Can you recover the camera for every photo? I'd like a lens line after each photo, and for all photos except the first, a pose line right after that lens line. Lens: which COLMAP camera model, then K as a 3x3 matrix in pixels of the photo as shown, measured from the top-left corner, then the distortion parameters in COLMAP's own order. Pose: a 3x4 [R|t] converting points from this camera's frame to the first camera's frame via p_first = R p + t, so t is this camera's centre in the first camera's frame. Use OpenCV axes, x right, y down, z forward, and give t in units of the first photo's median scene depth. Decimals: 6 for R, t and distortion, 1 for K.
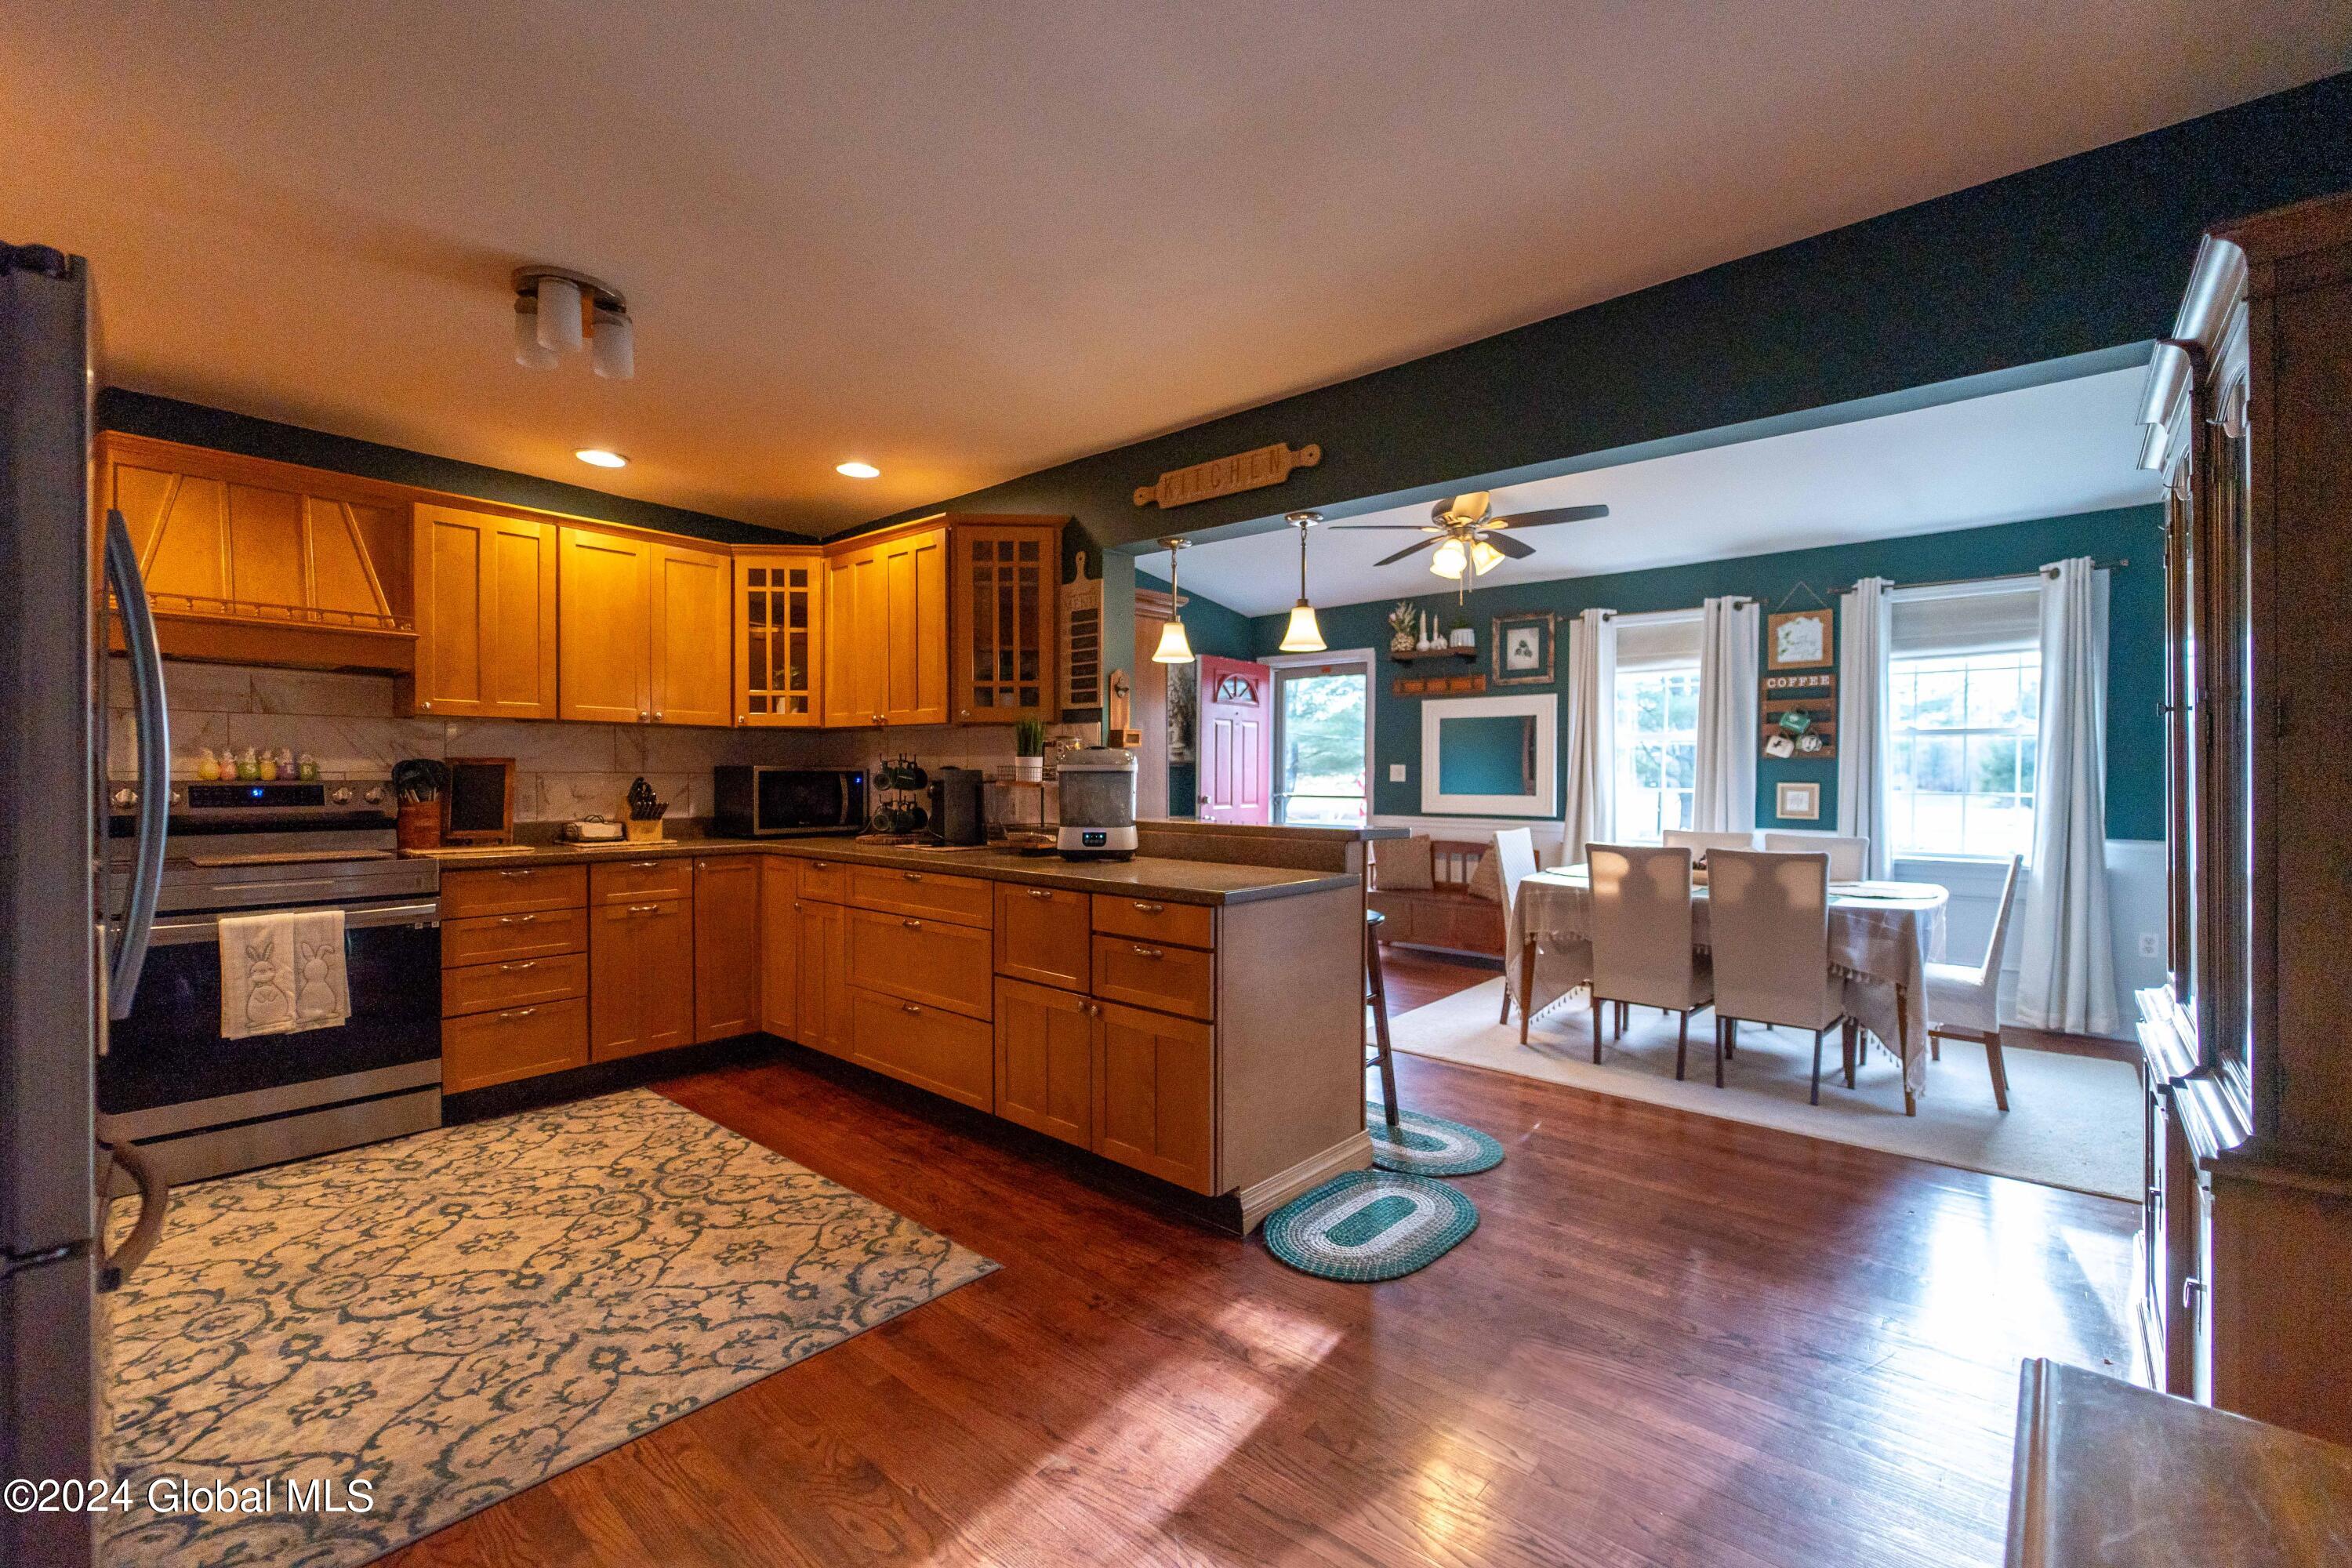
lens RADIAL K [[990.6, 0, 1175.2], [0, 990.6, 809.8], [0, 0, 1]] dist [-0.001731, -0.000160]
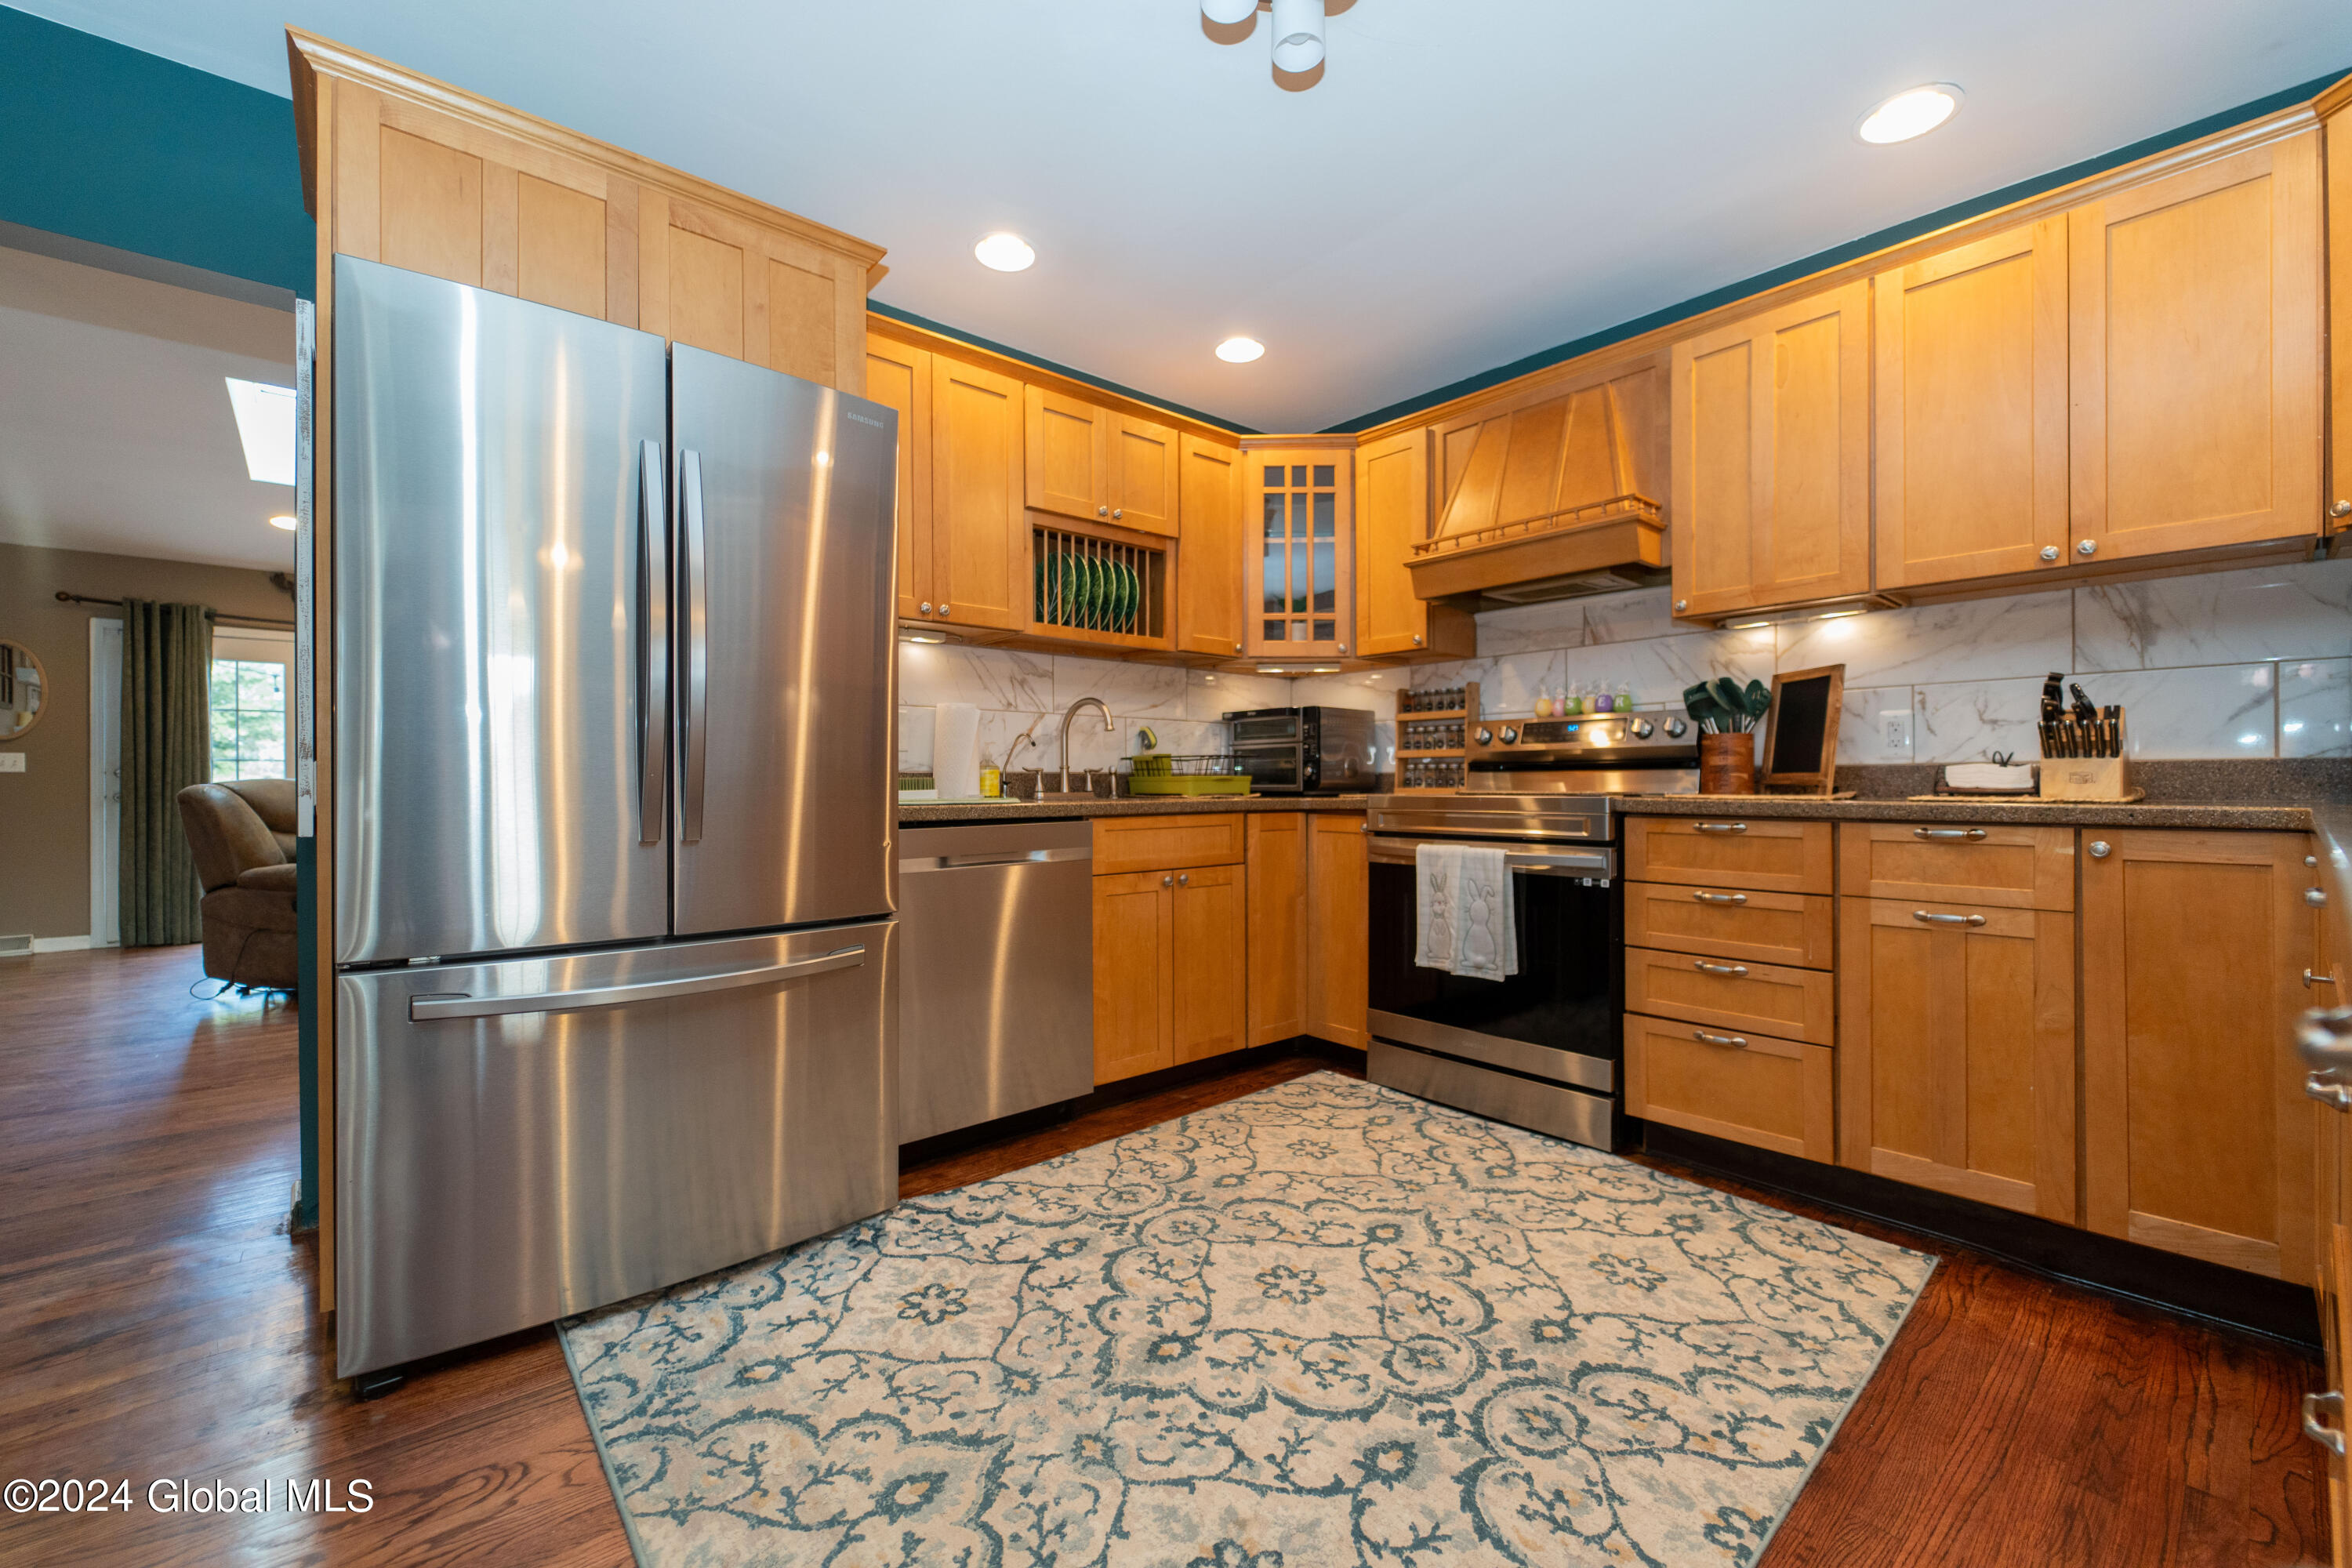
lens RADIAL K [[926.1, 0, 1176.0], [0, 926.1, 784.0], [0, 0, 1]] dist [0.002987, 0.000175]
pose [[-0.136854, -0.000962, -0.990591, 0.008758], [-0.031345, 0.999503, 0.003360, 0.060188], [0.990095, 0.031510, -0.136816, 0.980109]]
